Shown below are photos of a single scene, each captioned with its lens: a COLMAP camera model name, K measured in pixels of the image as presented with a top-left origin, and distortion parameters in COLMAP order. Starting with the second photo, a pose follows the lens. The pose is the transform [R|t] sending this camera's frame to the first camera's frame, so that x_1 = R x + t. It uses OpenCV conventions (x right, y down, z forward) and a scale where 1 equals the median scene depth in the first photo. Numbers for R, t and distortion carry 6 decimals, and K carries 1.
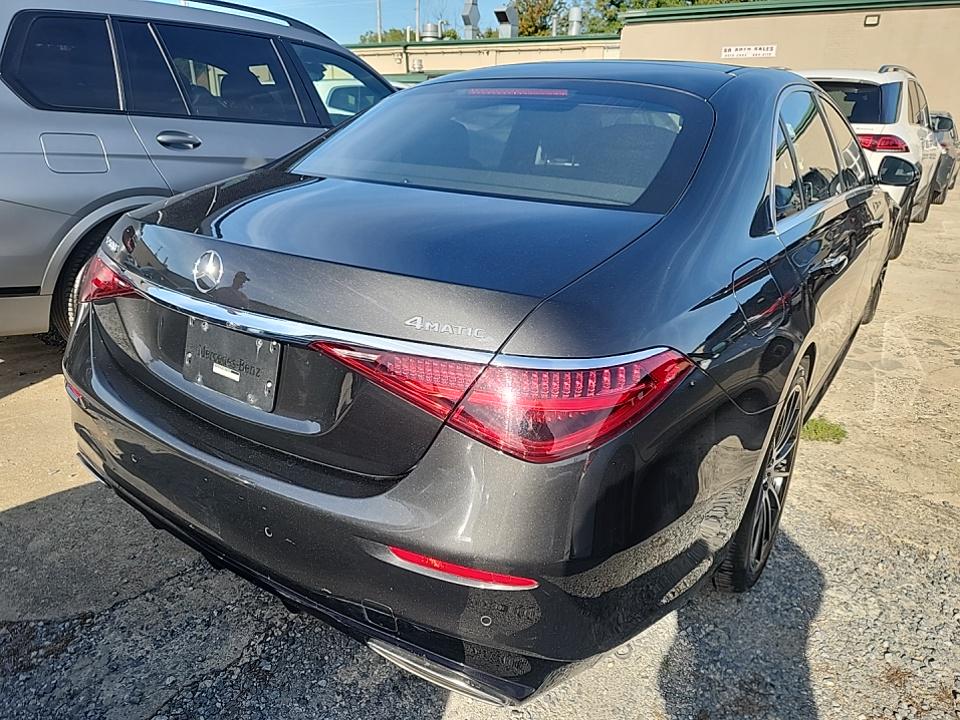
lens RADIAL K [[650.5, 0, 485.6], [0, 650.5, 356.1], [0, 0, 1]] dist [0.040468, -0.028414]
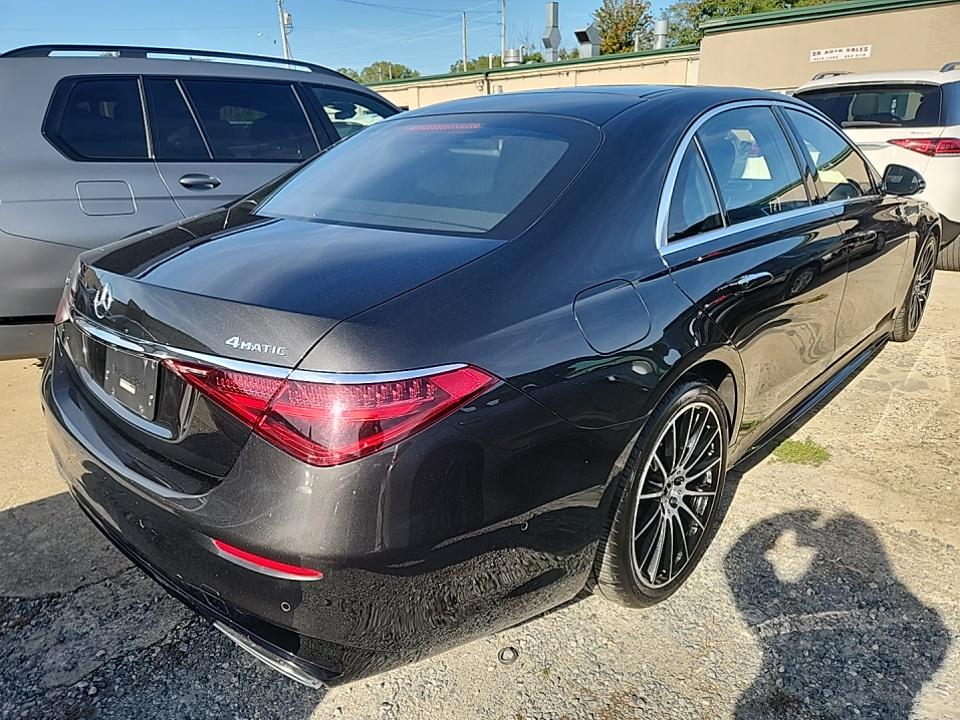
lens RADIAL K [[650.5, 0, 471.3], [0, 650.5, 364.2], [0, 0, 1]] dist [0.040468, -0.028414]
pose [[0.987523, -0.001033, -0.157470, 0.218604], [-0.002073, 0.999807, -0.019561, 0.003893], [0.157460, 0.019643, 0.987330, -0.031036]]
